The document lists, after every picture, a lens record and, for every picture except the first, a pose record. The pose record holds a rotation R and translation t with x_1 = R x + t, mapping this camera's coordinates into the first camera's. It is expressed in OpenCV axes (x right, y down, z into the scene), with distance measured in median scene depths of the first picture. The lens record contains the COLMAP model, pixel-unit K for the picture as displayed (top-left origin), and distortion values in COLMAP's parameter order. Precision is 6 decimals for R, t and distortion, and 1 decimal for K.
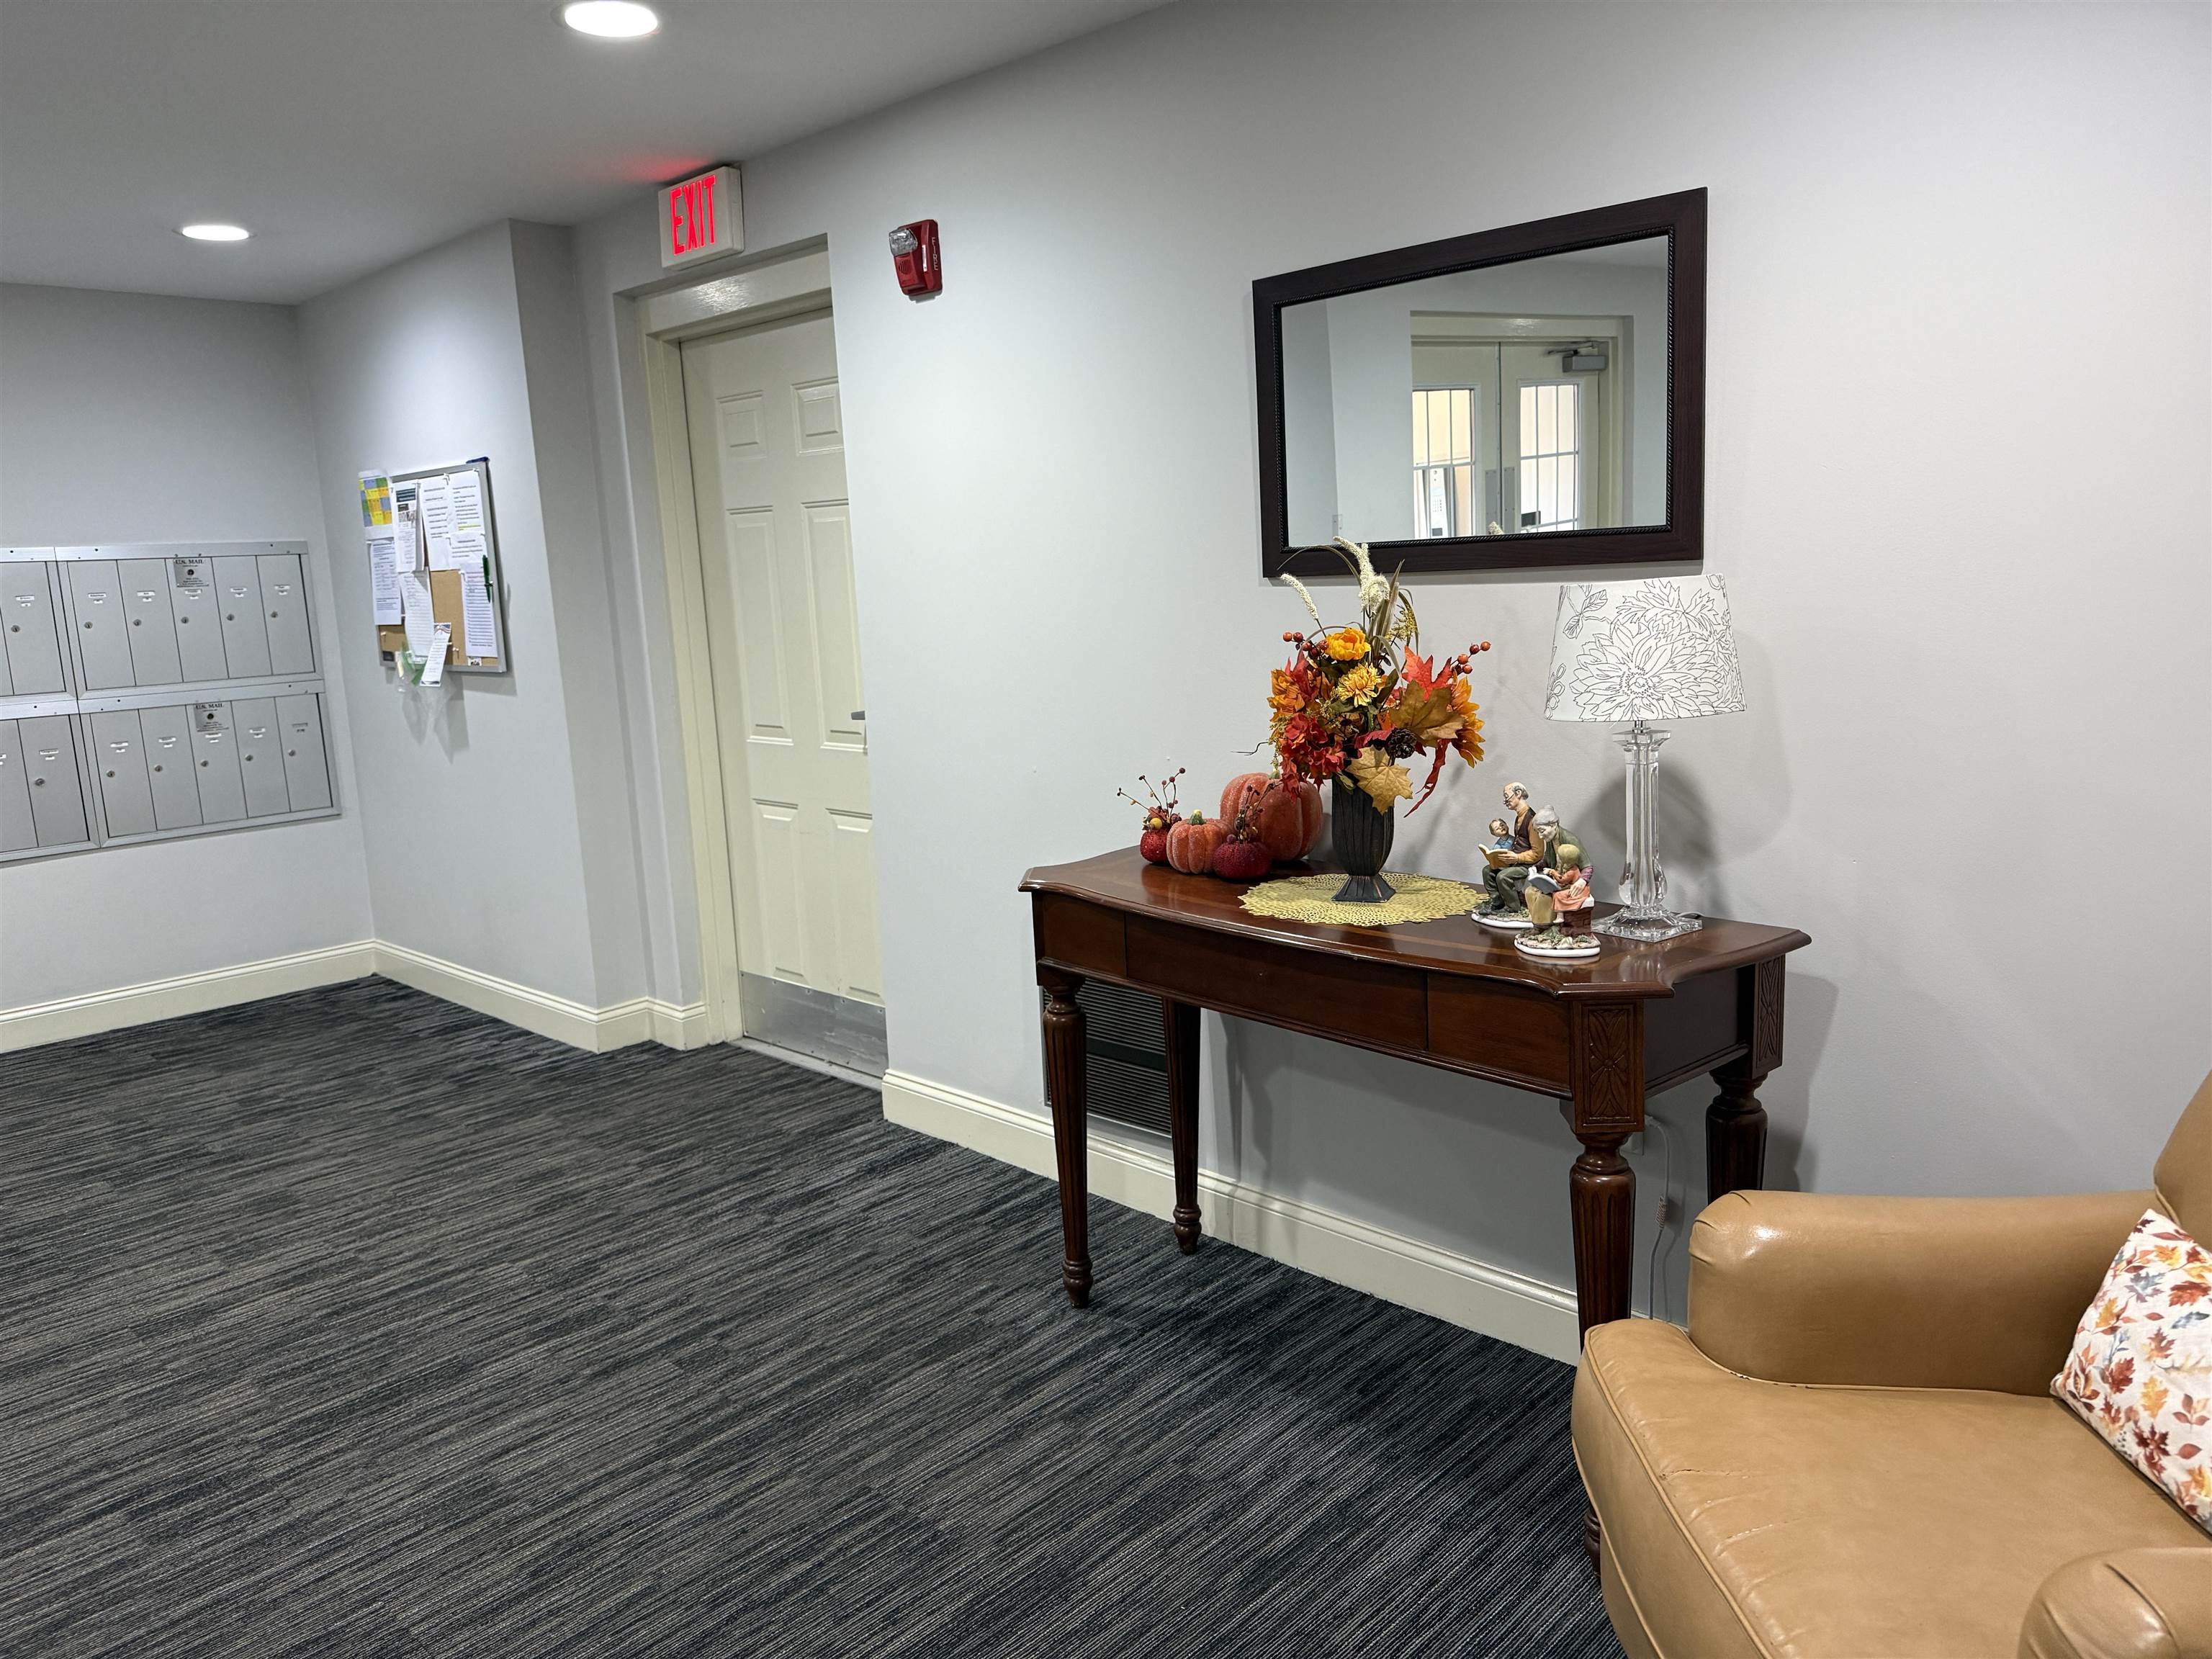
lens RADIAL K [[1556.4, 0, 1101.5], [0, 1556.4, 836.8], [0, 0, 1]] dist [0.070380, -0.100318]
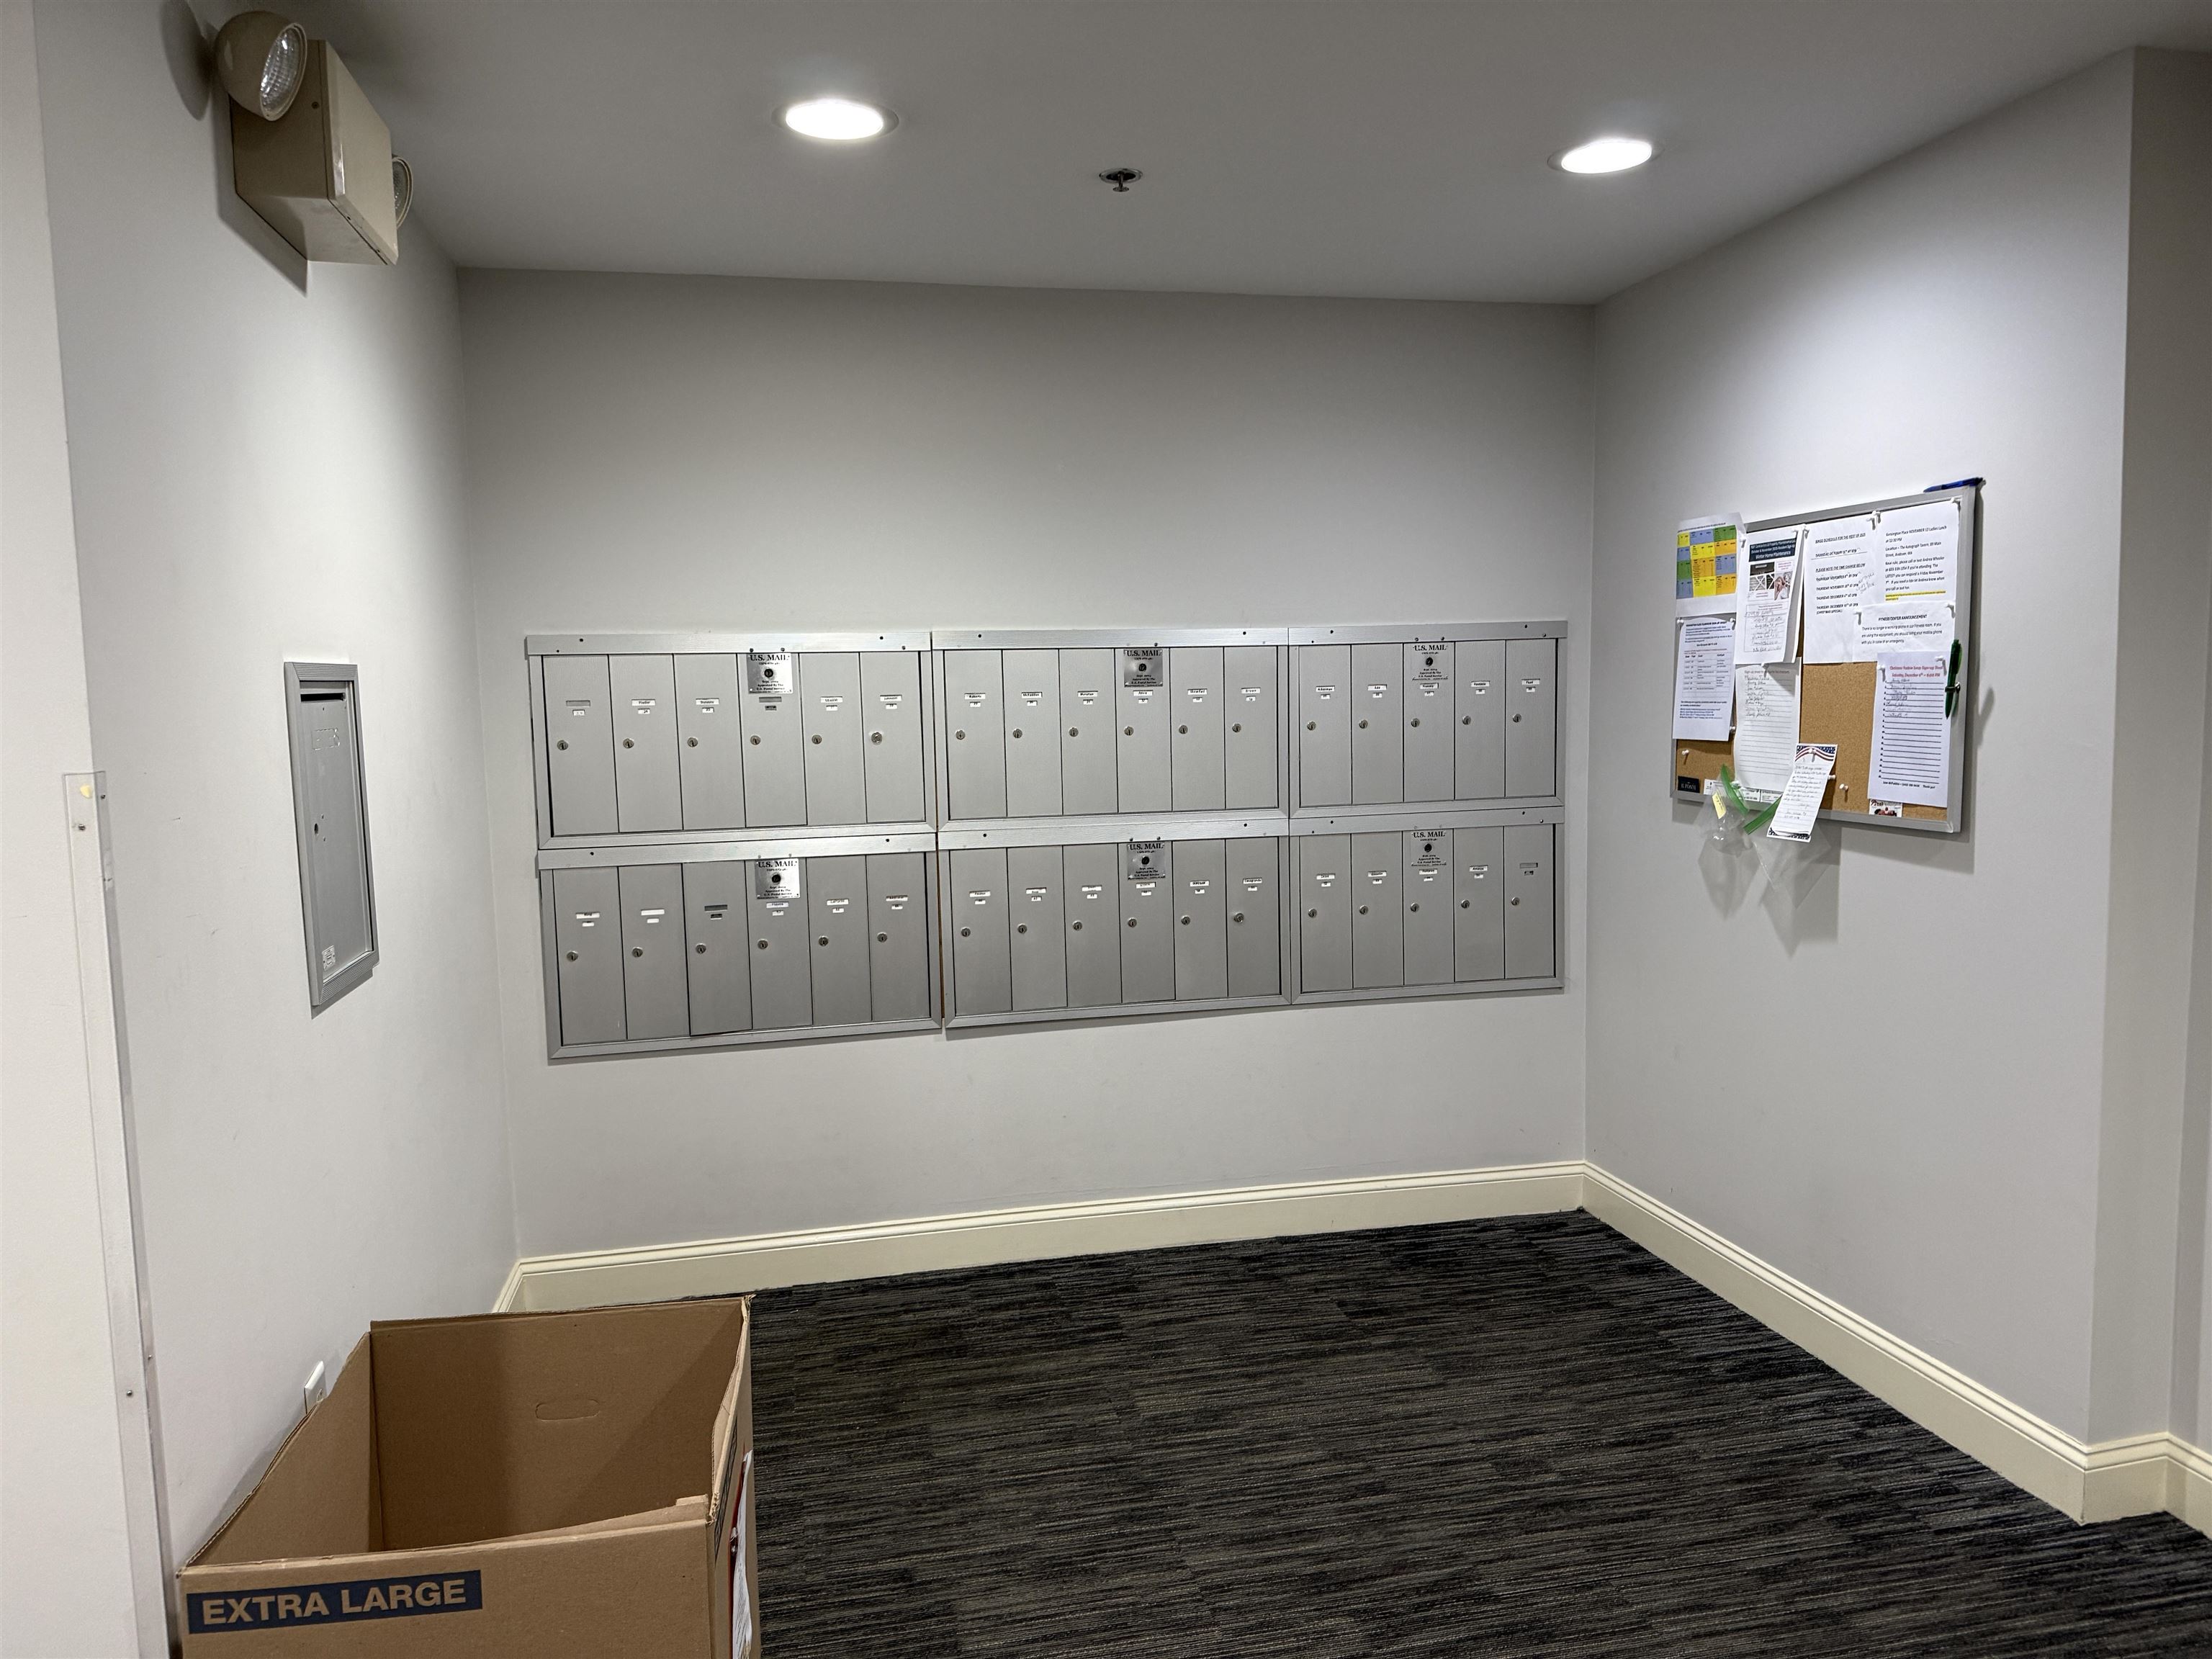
lens RADIAL K [[1556.4, 0, 1097.5], [0, 1556.4, 827.4], [0, 0, 1]] dist [0.070380, -0.100318]
pose [[0.827370, 0.075845, -0.556513, -0.298440], [-0.108781, 0.993718, -0.026296, -0.052350], [0.551022, 0.082294, 0.830423, 0.300907]]
